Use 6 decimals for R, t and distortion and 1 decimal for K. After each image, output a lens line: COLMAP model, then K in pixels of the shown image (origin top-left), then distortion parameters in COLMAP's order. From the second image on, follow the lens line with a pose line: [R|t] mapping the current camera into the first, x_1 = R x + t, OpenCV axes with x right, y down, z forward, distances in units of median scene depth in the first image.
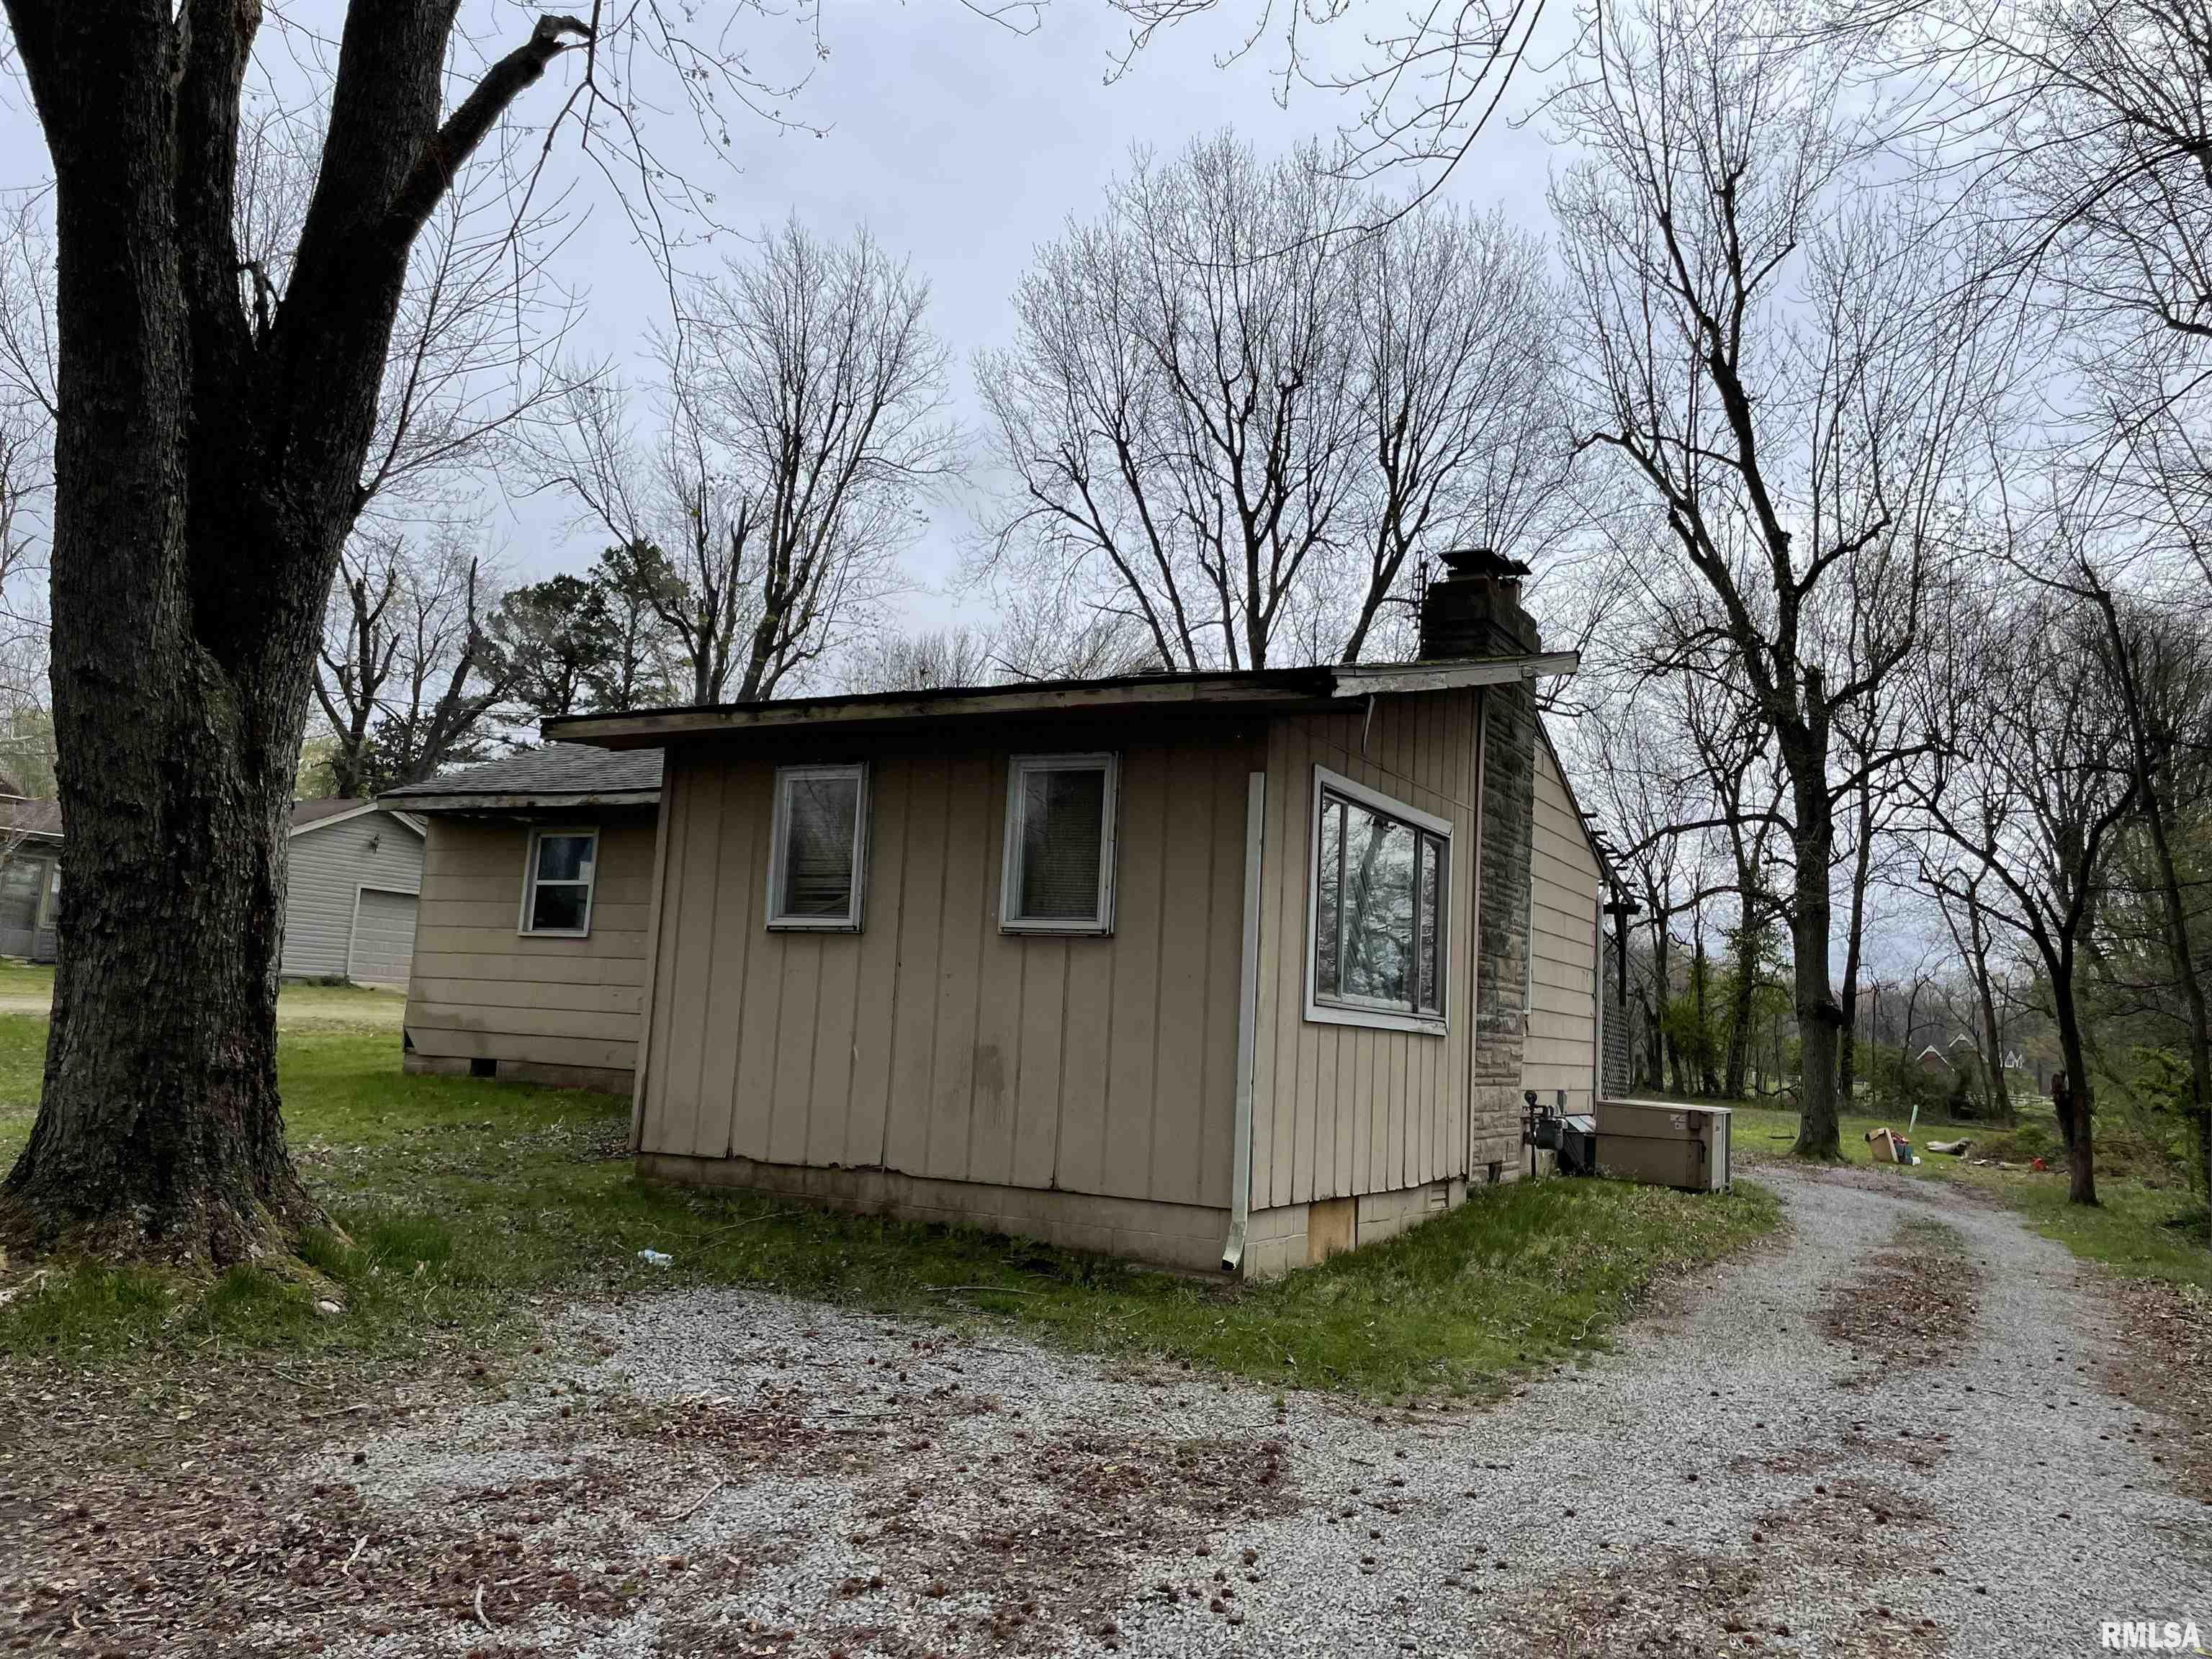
lens RADIAL K [[1708.1, 0, 1106.0], [0, 1708.1, 829.5], [0, 0, 1]] dist [0.008534, 0.003344]
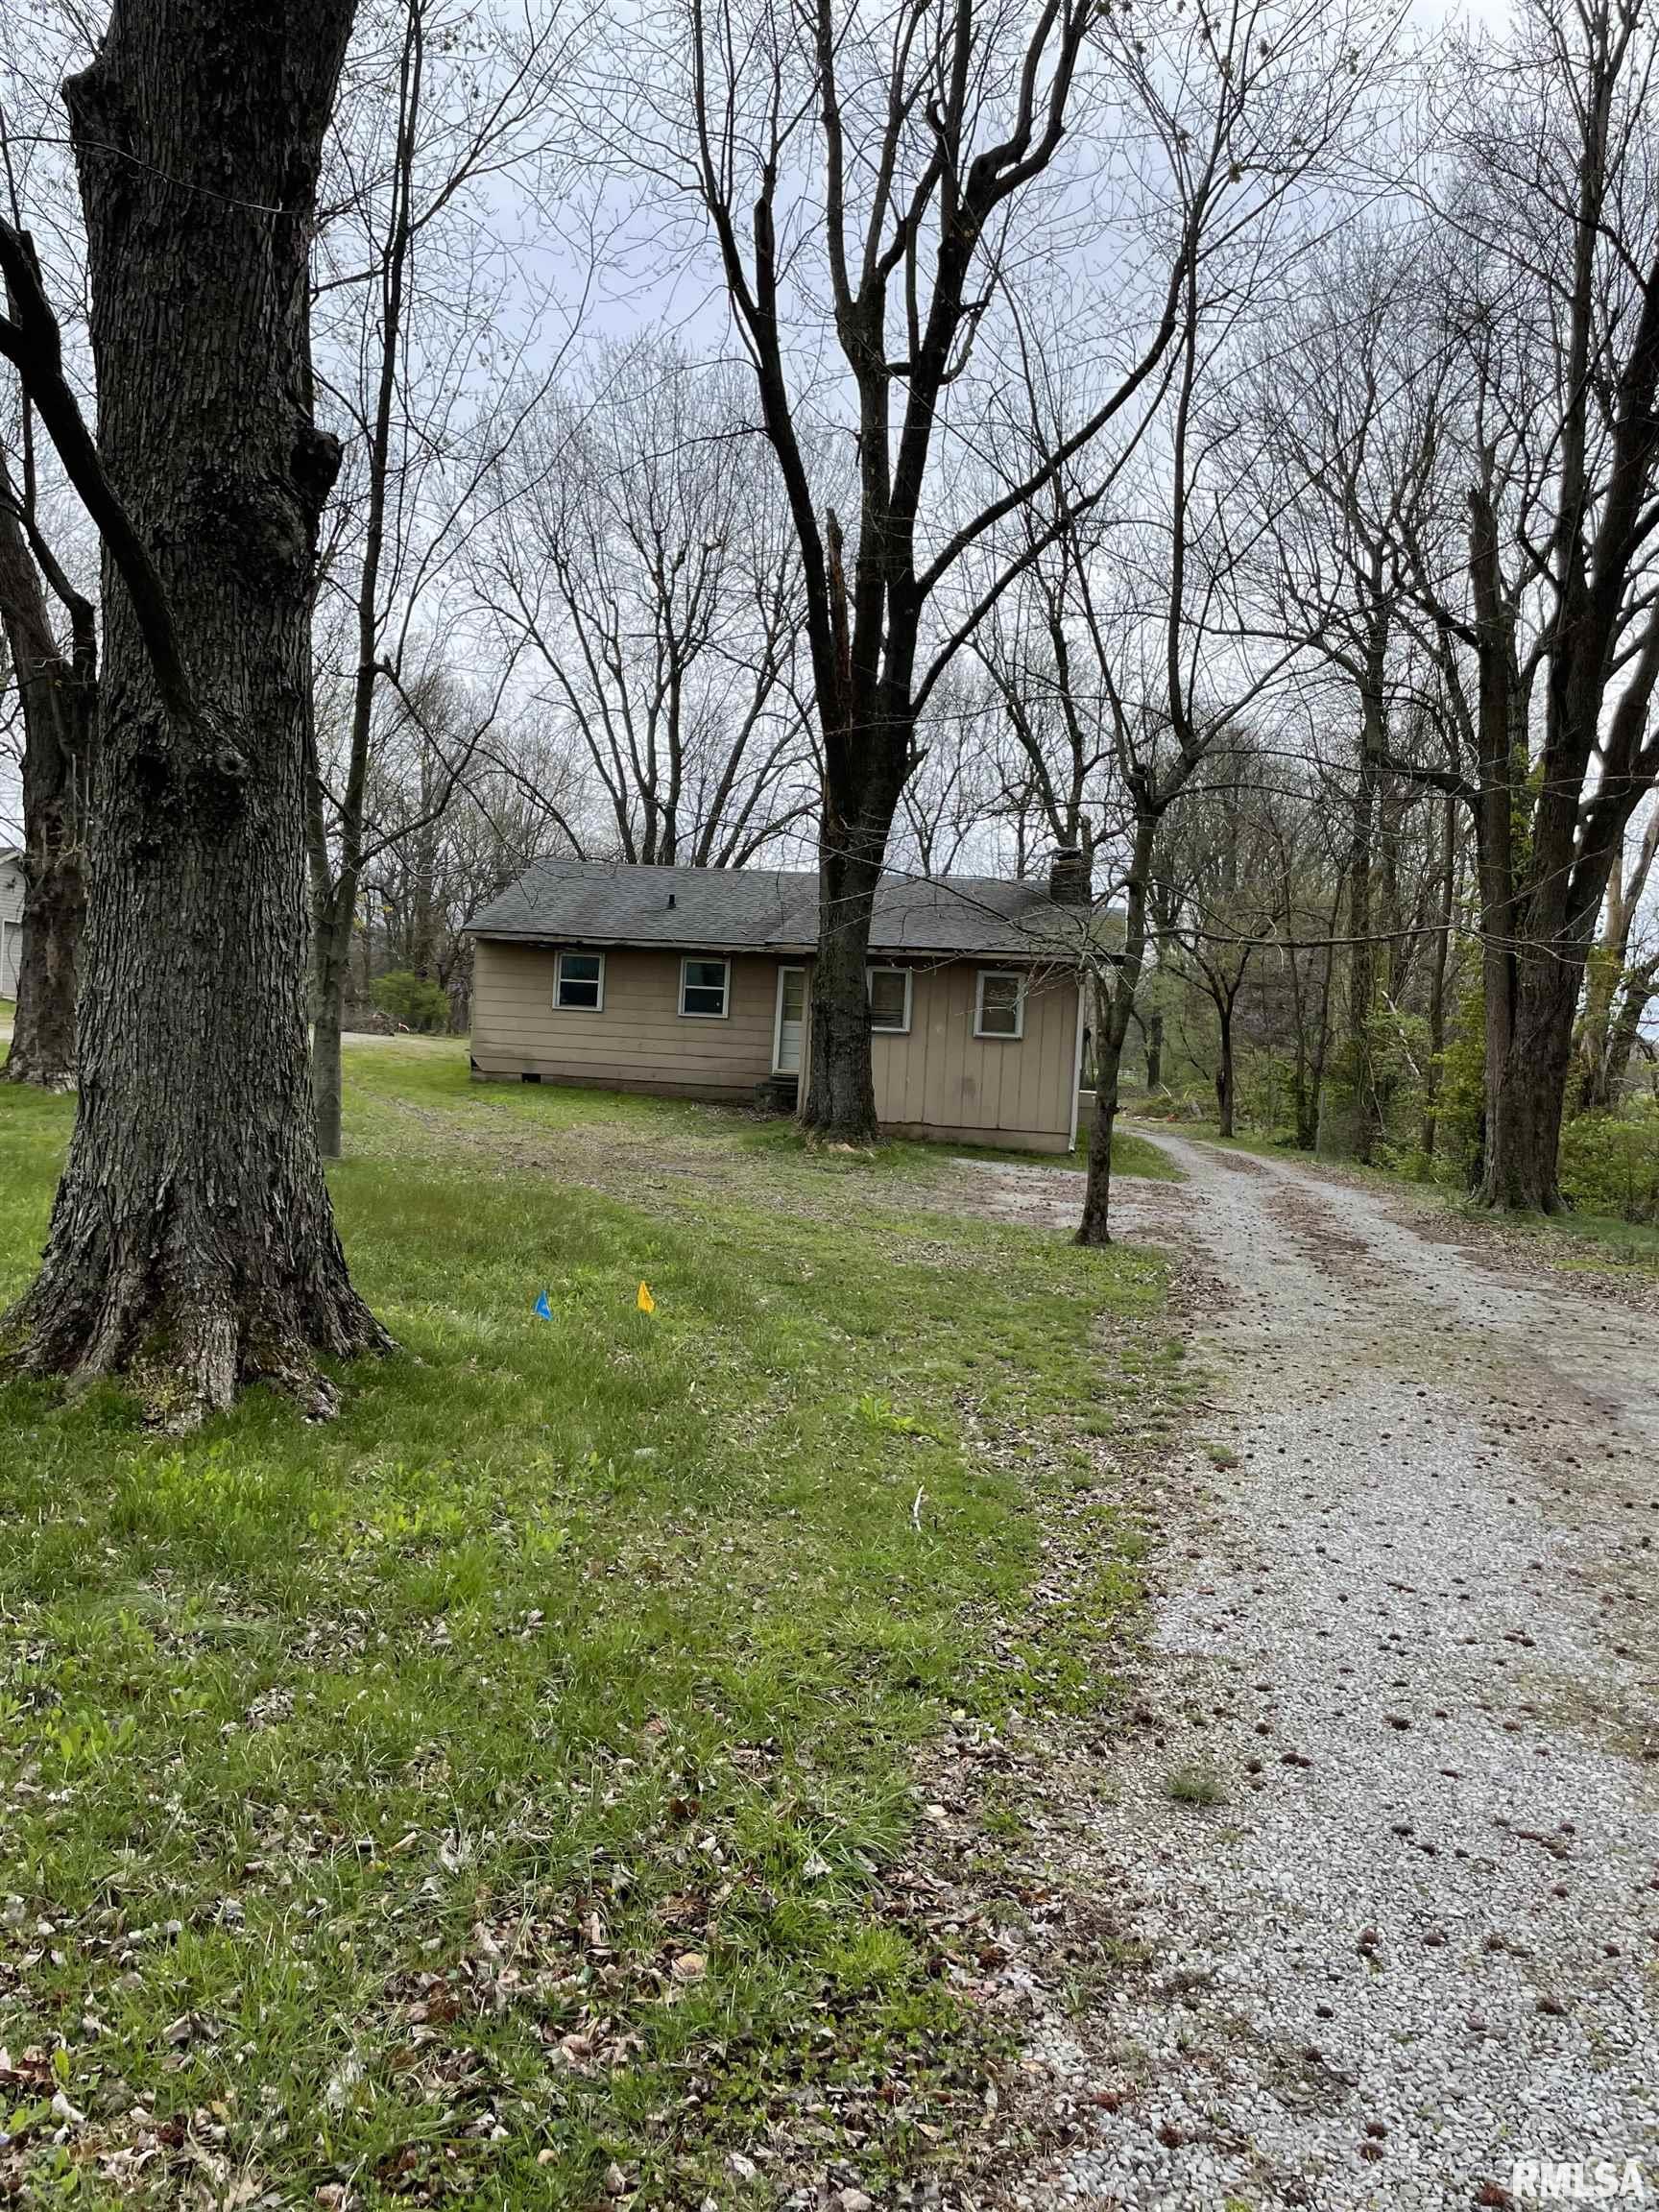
lens RADIAL K [[1660.7, 0, 829.5], [0, 1660.7, 1106.0], [0, 0, 1]] dist [0.054572, -0.000275]
pose [[0.941639, -0.012621, 0.336388, -0.602912], [-0.046448, 0.984867, 0.166972, -0.135713], [-0.333405, -0.172852, 0.926803, -0.726031]]
